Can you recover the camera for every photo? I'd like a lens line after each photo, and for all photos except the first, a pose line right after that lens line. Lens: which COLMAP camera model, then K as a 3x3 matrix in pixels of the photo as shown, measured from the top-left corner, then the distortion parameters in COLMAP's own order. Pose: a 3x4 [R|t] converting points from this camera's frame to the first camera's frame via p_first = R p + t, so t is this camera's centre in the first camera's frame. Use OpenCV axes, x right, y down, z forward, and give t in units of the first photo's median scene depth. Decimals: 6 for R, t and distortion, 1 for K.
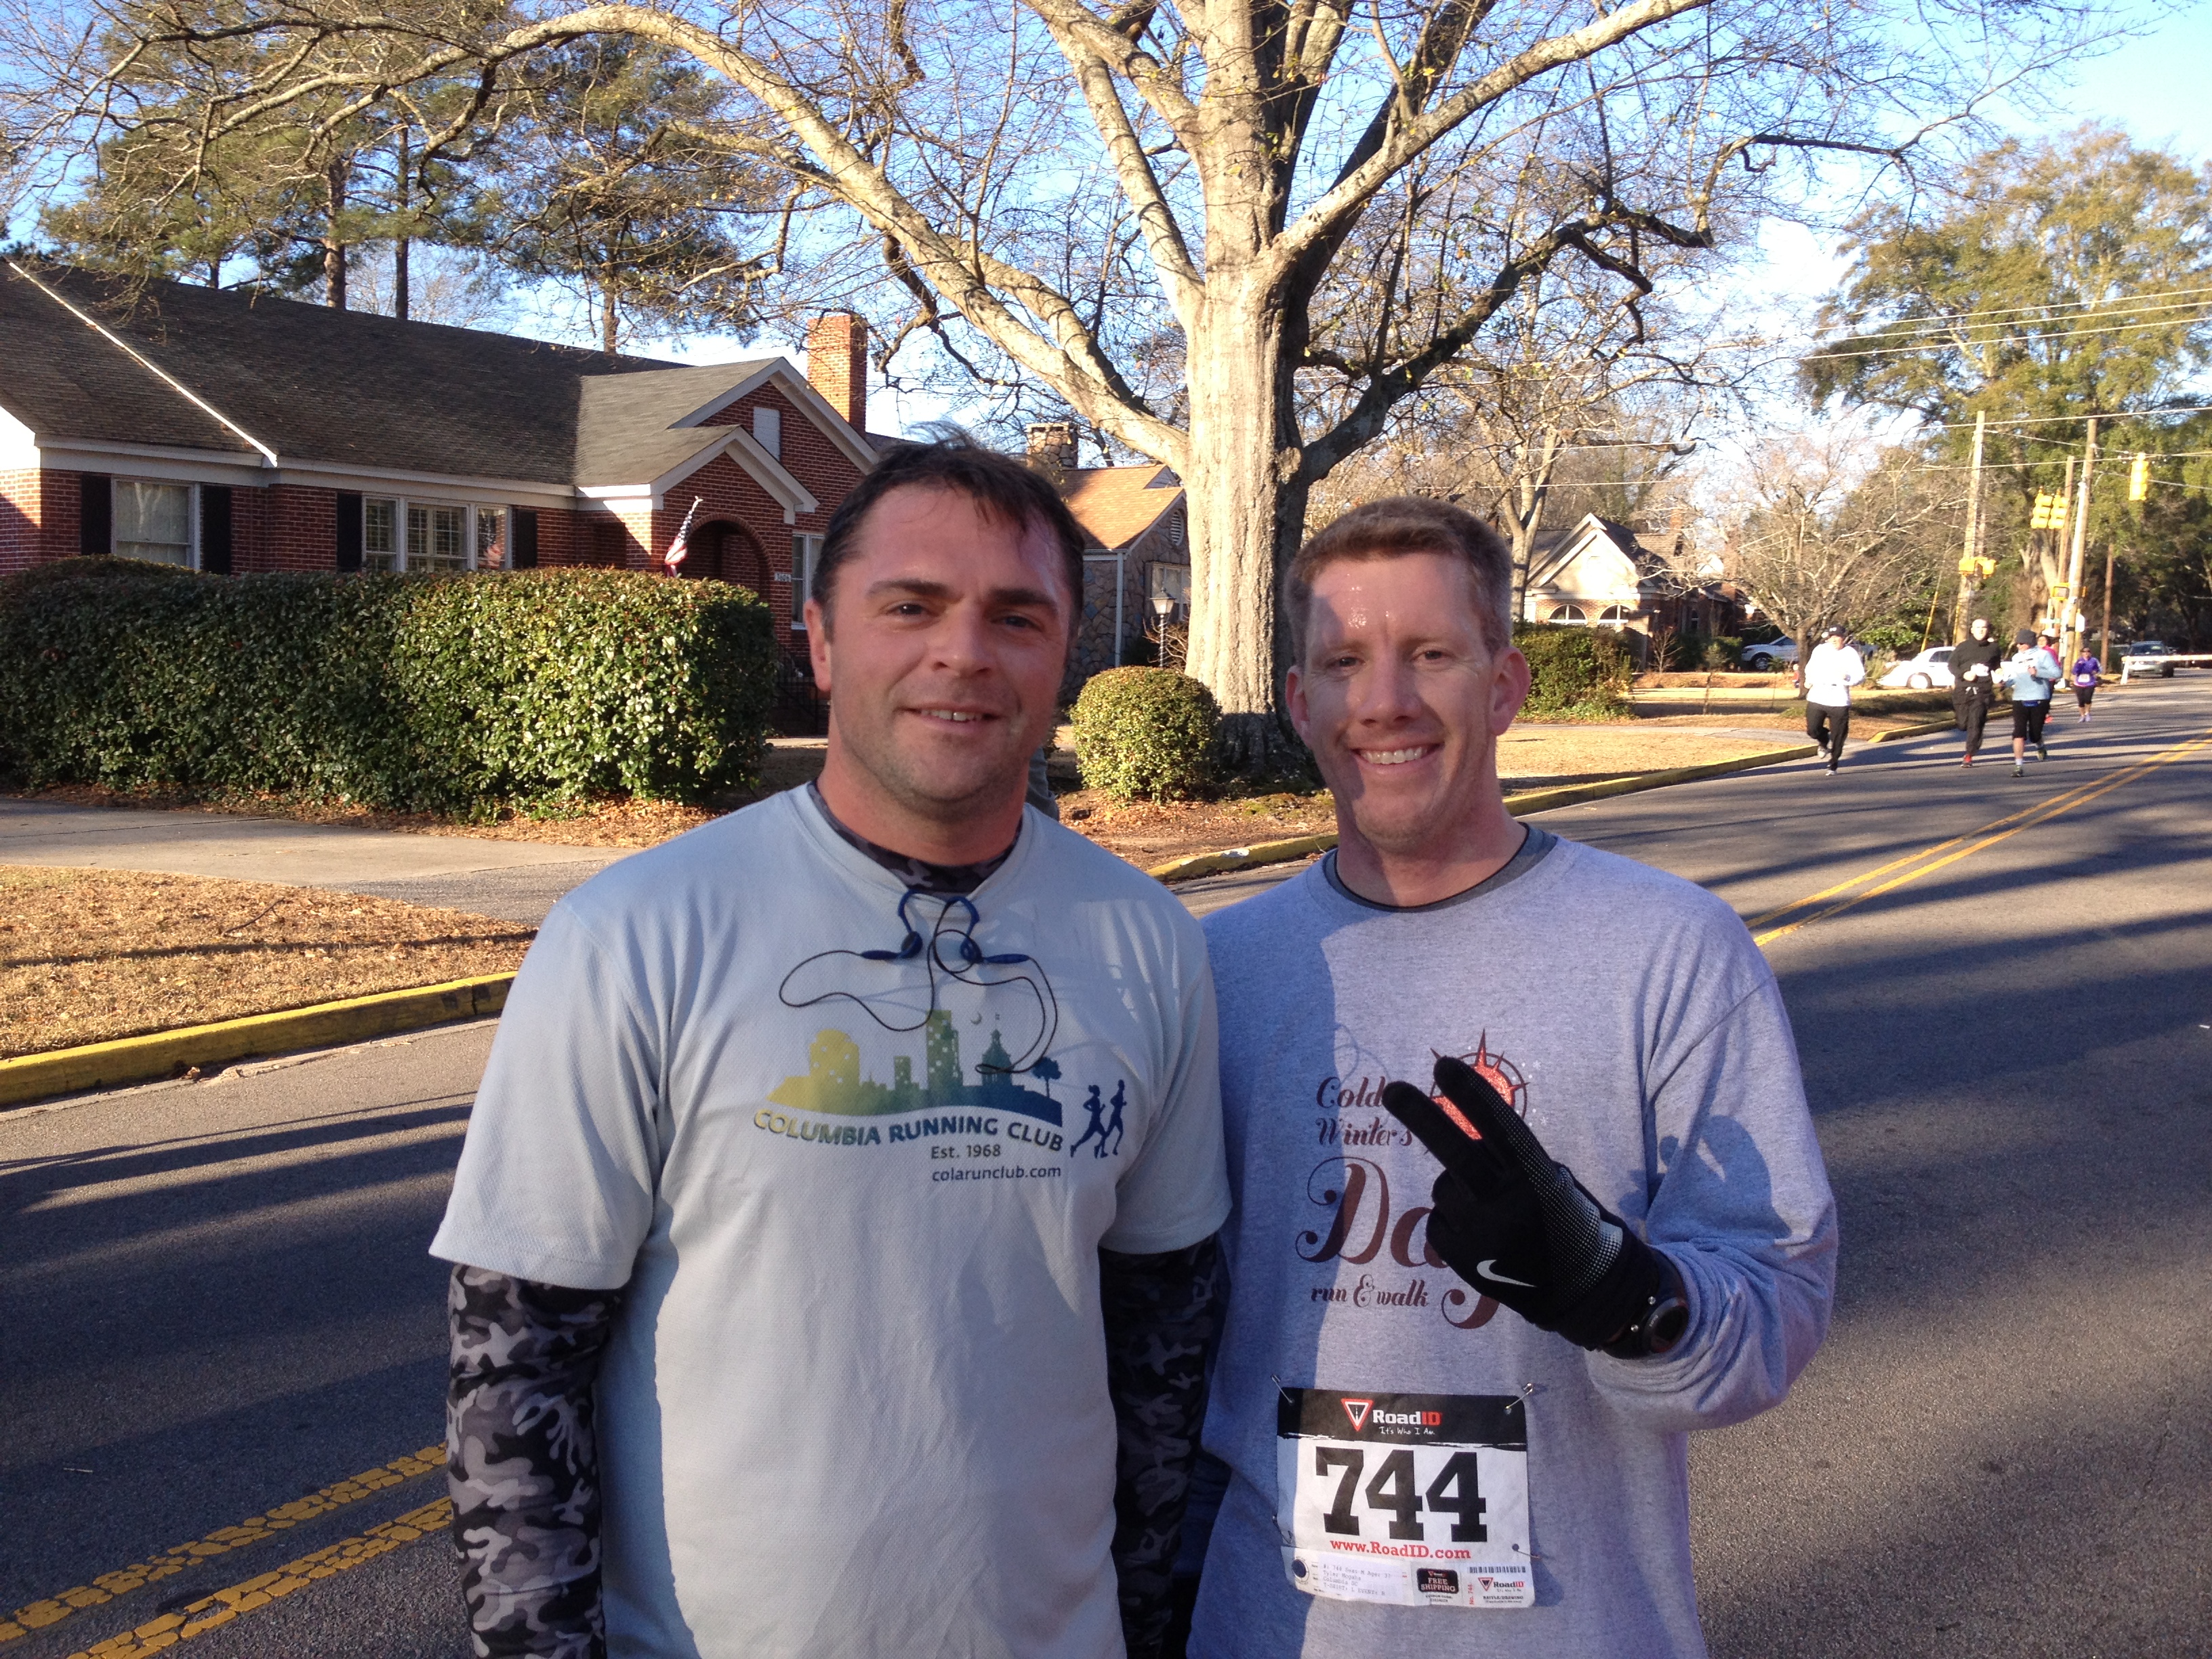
lens RADIAL K [[2066.0, 0, 1102.4], [0, 2066.0, 790.2], [0, 0, 1]] dist [0.092208, -0.189752]
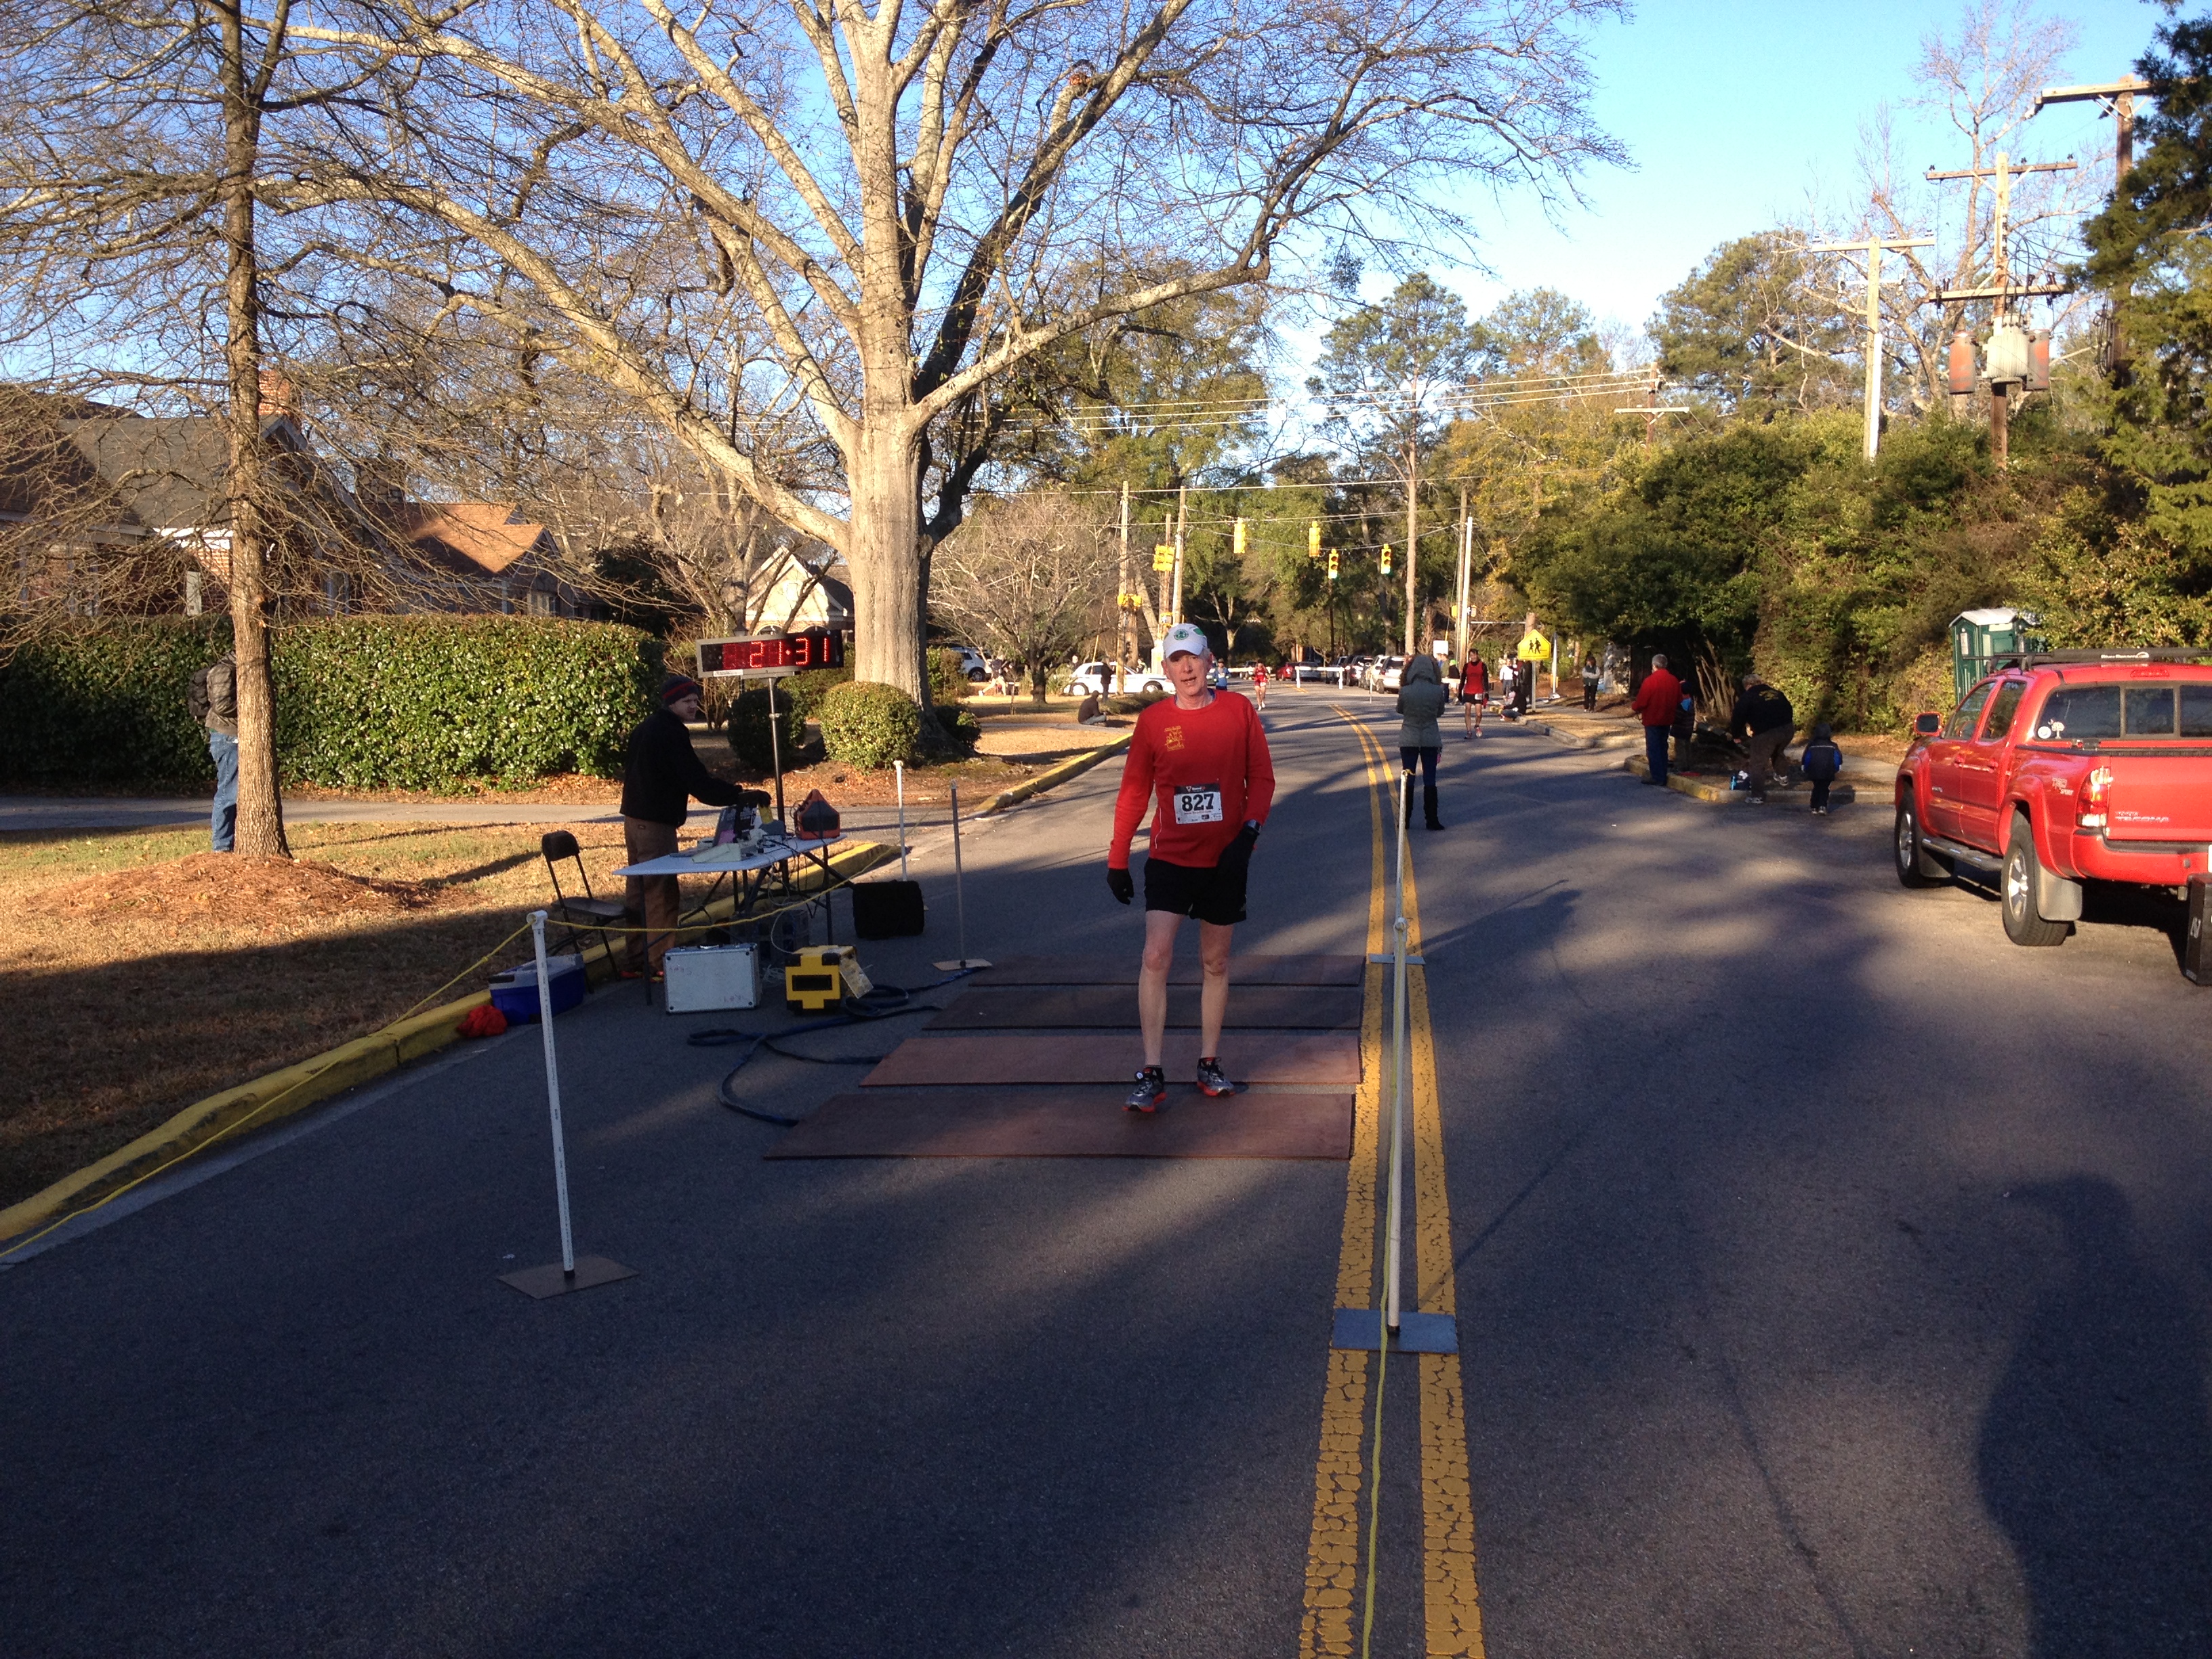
lens RADIAL K [[2203.6, 0, 1085.6], [0, 2203.6, 869.4], [0, 0, 1]] dist [0.023703, -0.140399]
pose [[0.884721, -0.045283, 0.463917, -0.555648], [0.032567, 0.998843, 0.035390, 0.024136], [-0.464982, -0.016202, 0.885172, -0.468809]]
